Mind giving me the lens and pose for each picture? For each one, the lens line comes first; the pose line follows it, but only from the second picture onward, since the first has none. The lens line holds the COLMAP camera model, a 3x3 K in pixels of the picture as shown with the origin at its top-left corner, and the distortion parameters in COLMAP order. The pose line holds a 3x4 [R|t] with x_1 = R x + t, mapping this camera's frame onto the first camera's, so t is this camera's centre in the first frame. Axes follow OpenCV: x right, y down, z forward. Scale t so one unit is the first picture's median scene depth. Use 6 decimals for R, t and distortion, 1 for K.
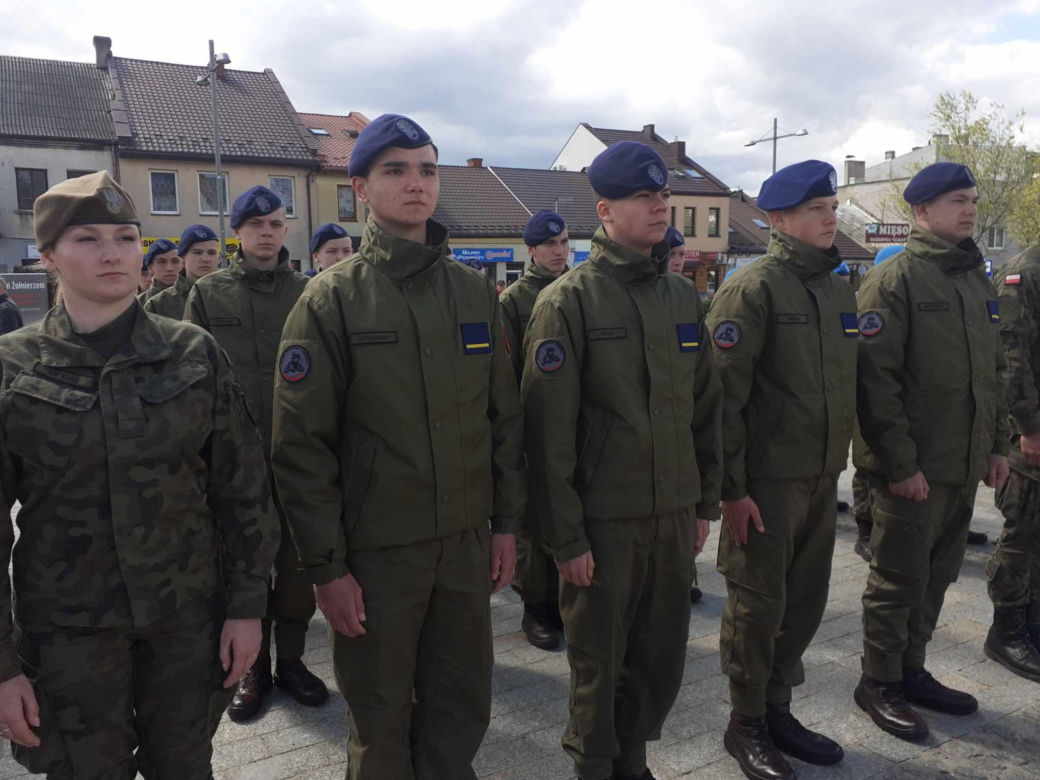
lens RADIAL K [[830.7, 0, 508.7], [0, 830.7, 380.5], [0, 0, 1]] dist [0.050342, -0.073242]
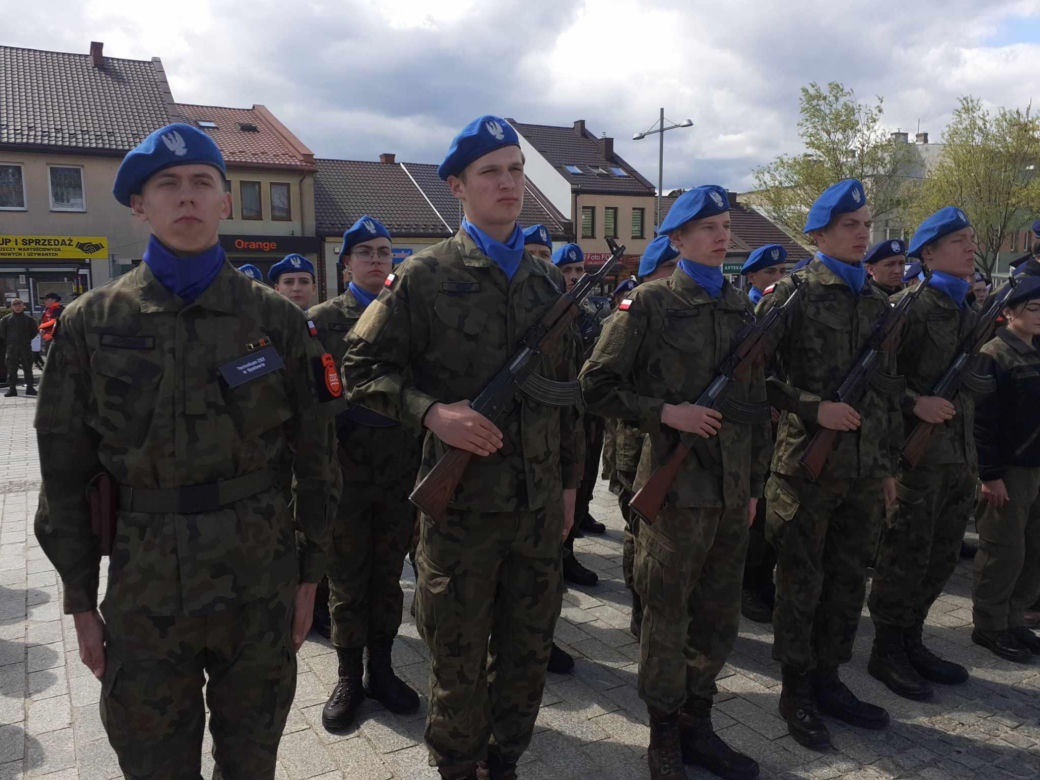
lens RADIAL K [[830.7, 0, 507.9], [0, 830.7, 373.9], [0, 0, 1]] dist [0.050342, -0.073242]
pose [[0.999929, 0.006451, -0.010033, 0.109159], [-0.006561, 0.999919, -0.010951, -0.007850], [0.009961, 0.011016, 0.999890, 0.058328]]
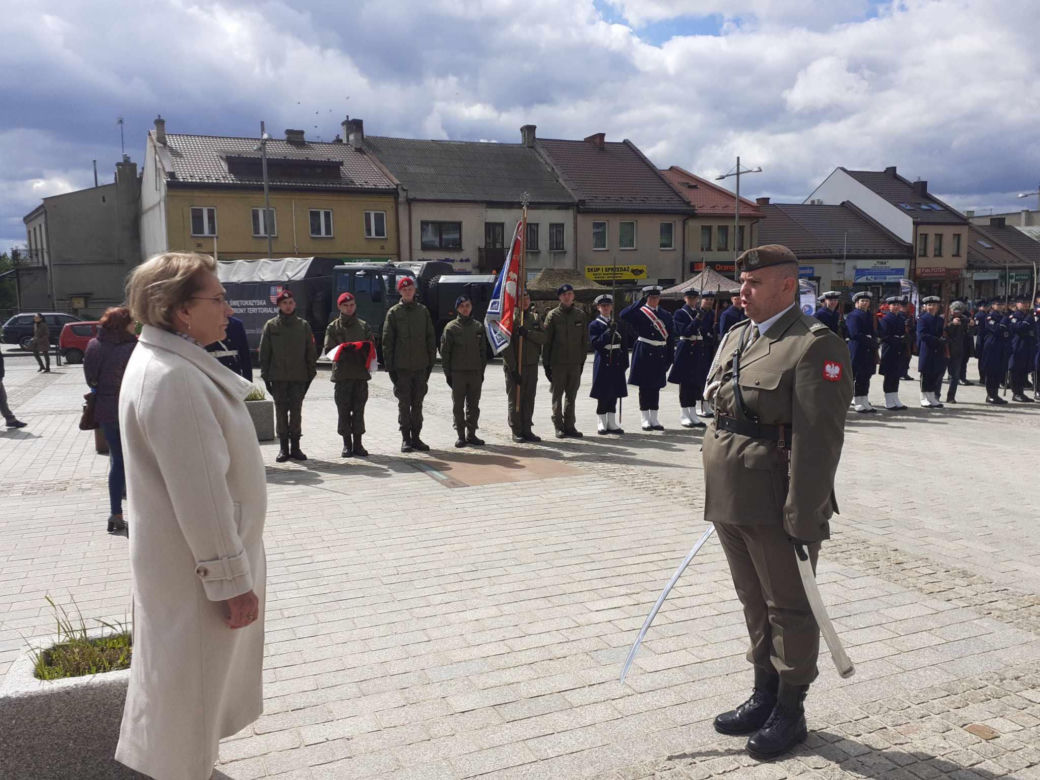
lens RADIAL K [[832.4, 0, 509.5], [0, 832.4, 388.1], [0, 0, 1]] dist [0.053957, -0.068309]
pose [[0.994036, 0.008899, -0.108685, -0.294722], [-0.008687, 0.999959, 0.002428, 0.033082], [0.108702, -0.001470, 0.994073, -0.360637]]
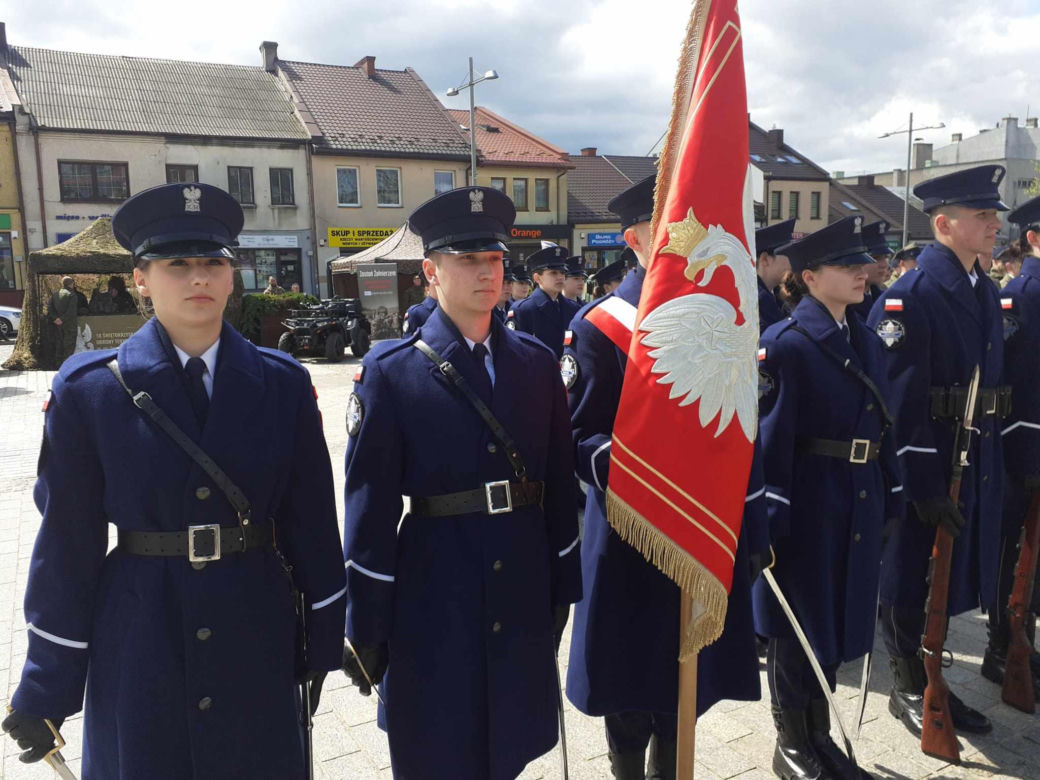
lens RADIAL K [[830.7, 0, 504.5], [0, 830.7, 385.2], [0, 0, 1]] dist [0.050342, -0.073242]
pose [[0.999889, -0.006926, -0.013229, -0.137962], [0.007295, 0.999581, 0.028013, 0.006550], [0.013030, -0.028107, 0.999520, -0.079324]]
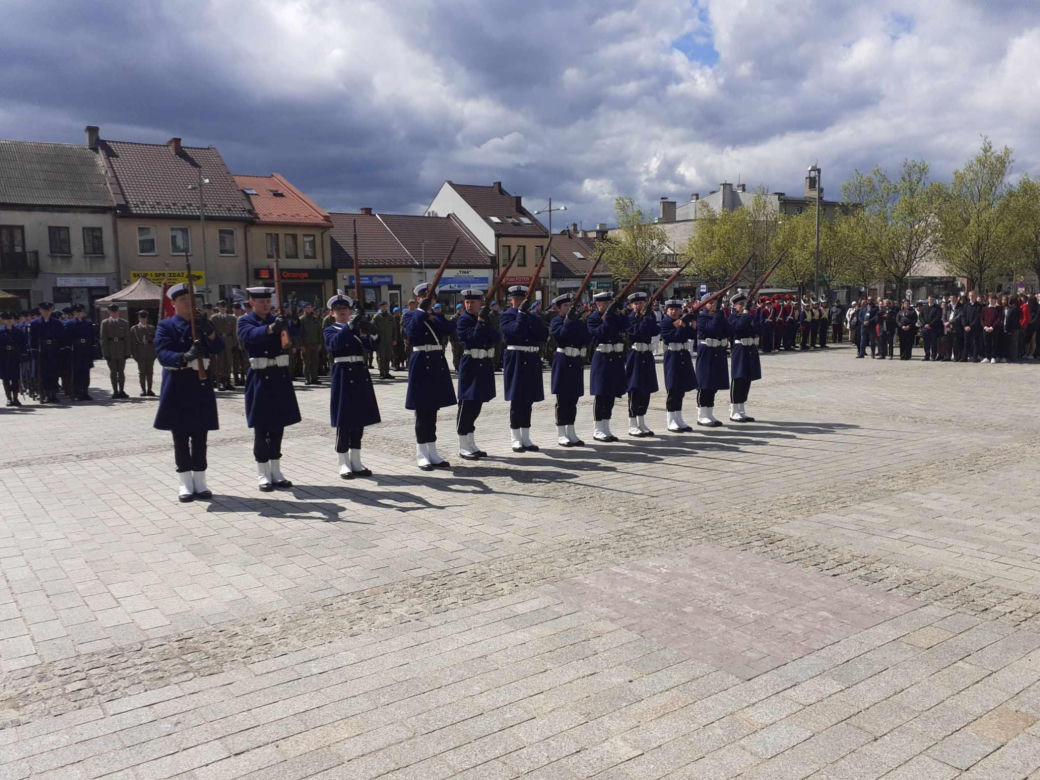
lens RADIAL K [[832.4, 0, 503.2], [0, 832.4, 384.1], [0, 0, 1]] dist [0.053957, -0.068309]
pose [[0.995385, -0.012546, 0.095139, 0.049965], [0.013105, 0.999900, -0.005259, 0.031700], [-0.095064, 0.006482, 0.995450, -0.383203]]
